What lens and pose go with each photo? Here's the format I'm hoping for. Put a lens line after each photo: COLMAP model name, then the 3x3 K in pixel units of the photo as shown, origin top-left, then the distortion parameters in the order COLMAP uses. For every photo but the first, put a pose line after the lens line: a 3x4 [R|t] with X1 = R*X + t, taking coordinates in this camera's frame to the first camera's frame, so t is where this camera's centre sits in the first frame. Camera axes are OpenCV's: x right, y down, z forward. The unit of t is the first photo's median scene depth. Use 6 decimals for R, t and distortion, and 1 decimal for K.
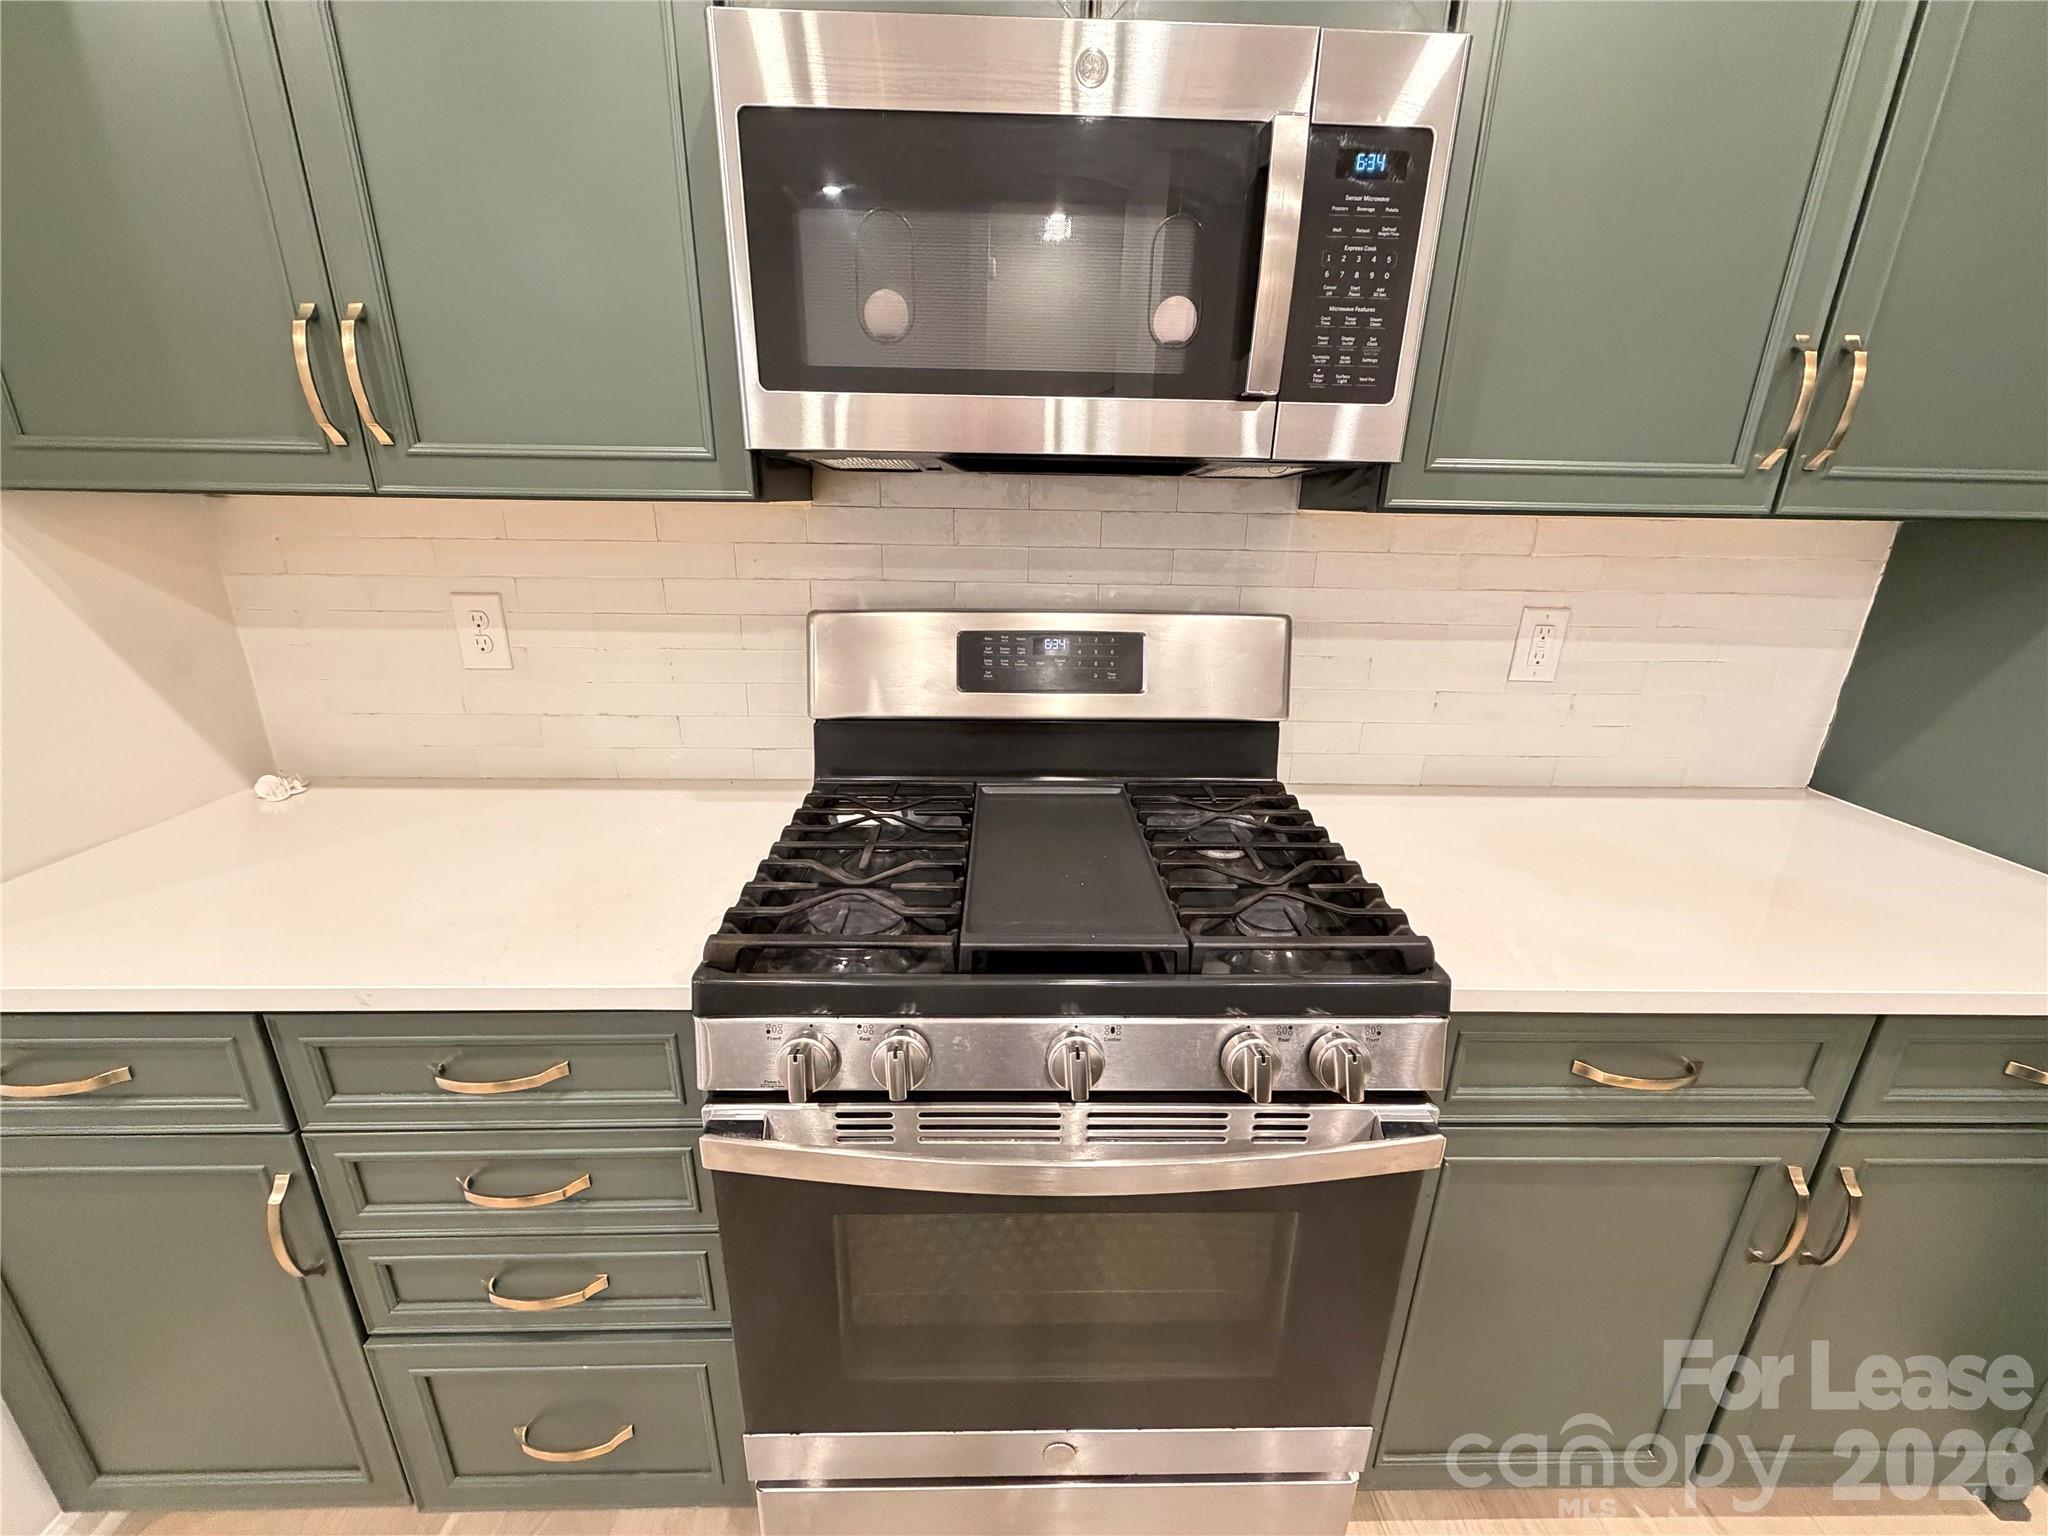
lens RADIAL K [[812.2, 0, 1021.5], [0, 812.2, 770.9], [0, 0, 1]] dist [-0.001931, 0.001394]
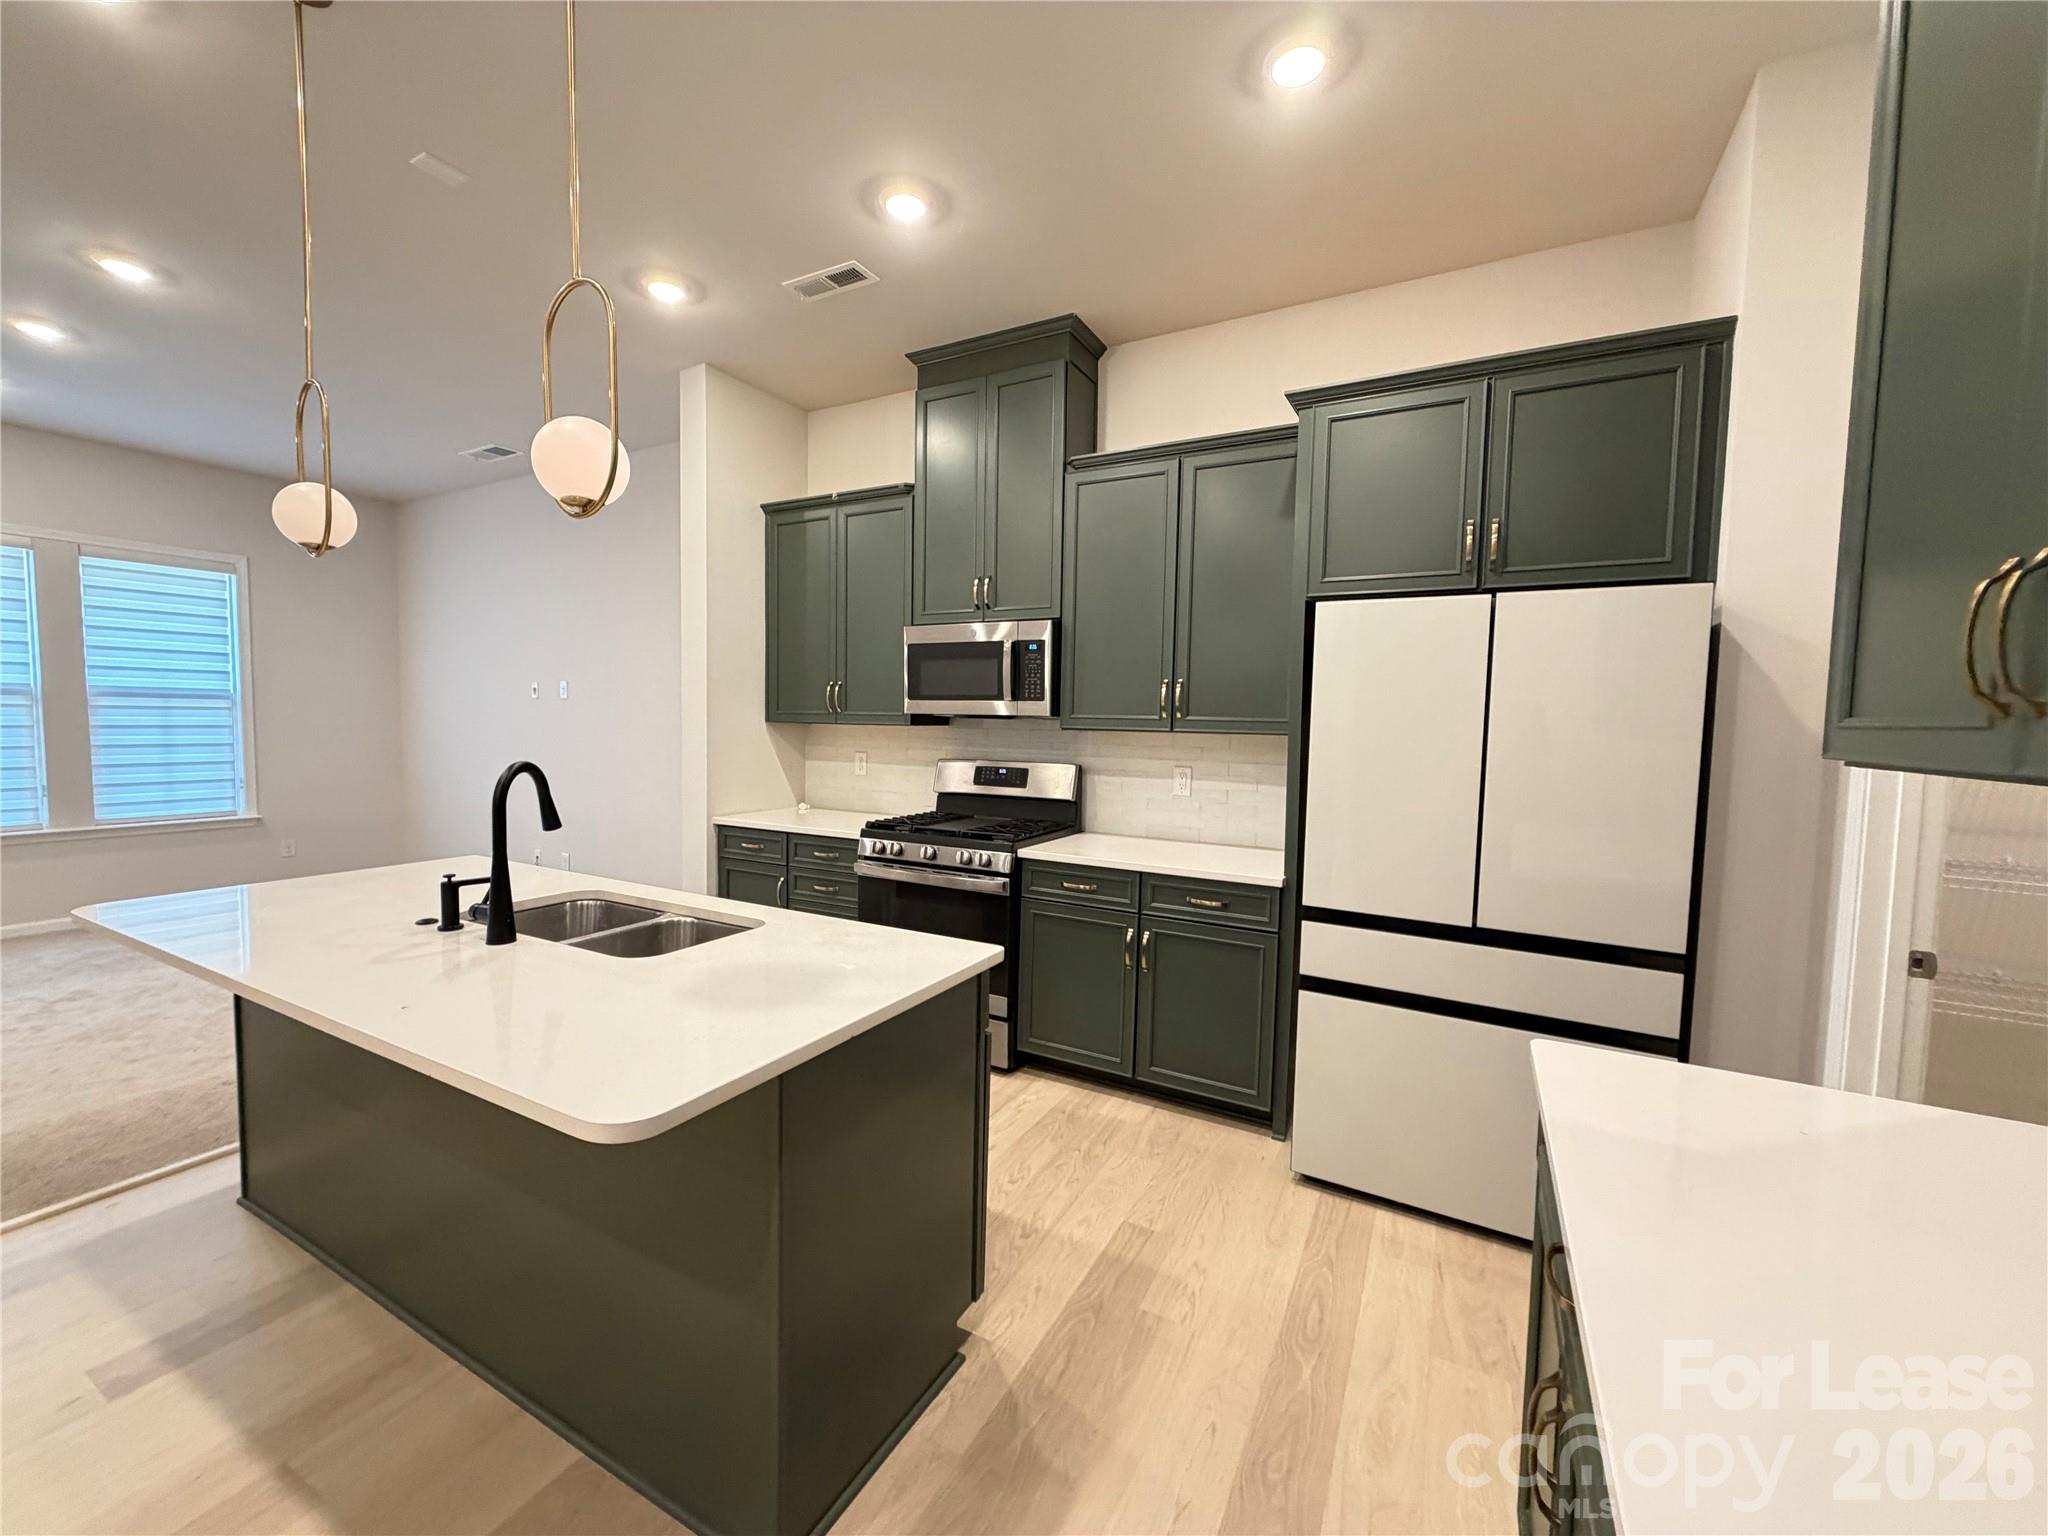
lens RADIAL K [[812.2, 0, 1018.6], [0, 812.2, 768.7], [0, 0, 1]] dist [-0.001931, 0.001394]
pose [[0.865416, 0.031175, -0.500083, 1.624728], [-0.165243, 0.959982, -0.226117, 0.516134], [0.473022, 0.278321, 0.835936, -1.524071]]
